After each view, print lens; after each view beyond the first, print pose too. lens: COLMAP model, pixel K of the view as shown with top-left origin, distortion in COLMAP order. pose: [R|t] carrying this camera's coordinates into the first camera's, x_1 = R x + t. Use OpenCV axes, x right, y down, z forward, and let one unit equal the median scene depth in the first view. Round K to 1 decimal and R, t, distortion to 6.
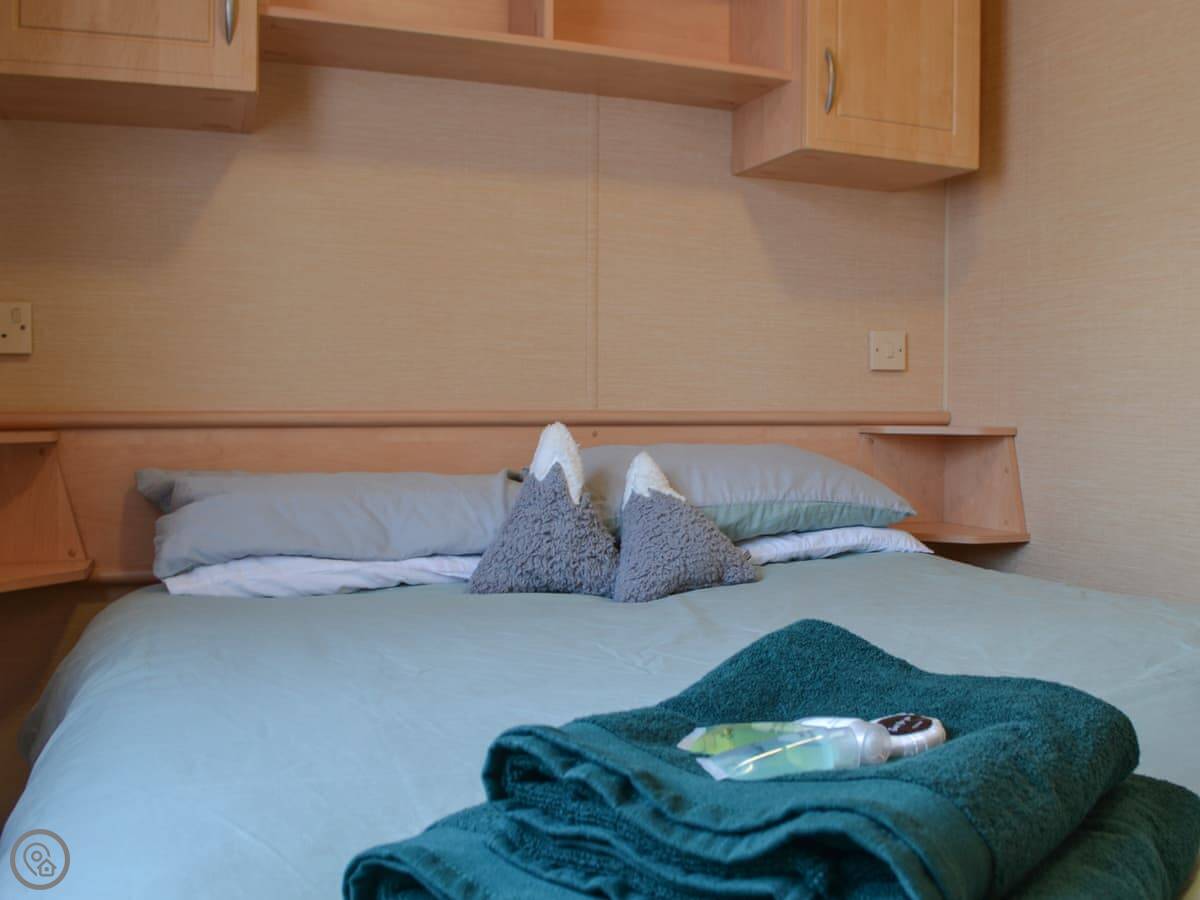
lens RADIAL K [[1148.9, 0, 653.6], [0, 1148.9, 453.9], [0, 0, 1]] dist [-0.077643, -0.001671]
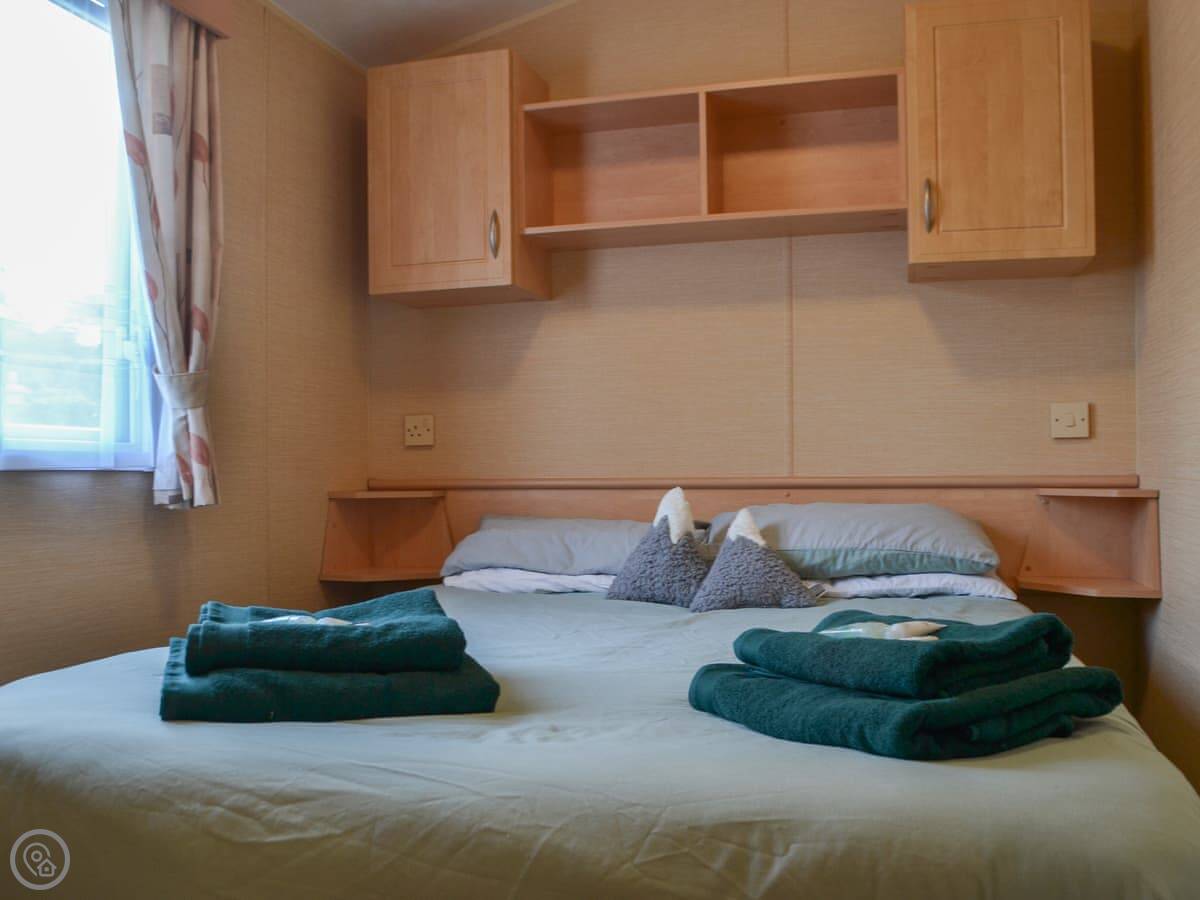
lens RADIAL K [[1133.6, 0, 633.6], [0, 1133.6, 474.1], [0, 0, 1]] dist [-0.091451, 0.011487]
pose [[0.775303, -0.005297, -0.631568, 0.726916], [-0.014458, 0.999554, -0.026132, -0.005125], [0.631424, 0.029391, 0.774880, -0.132934]]
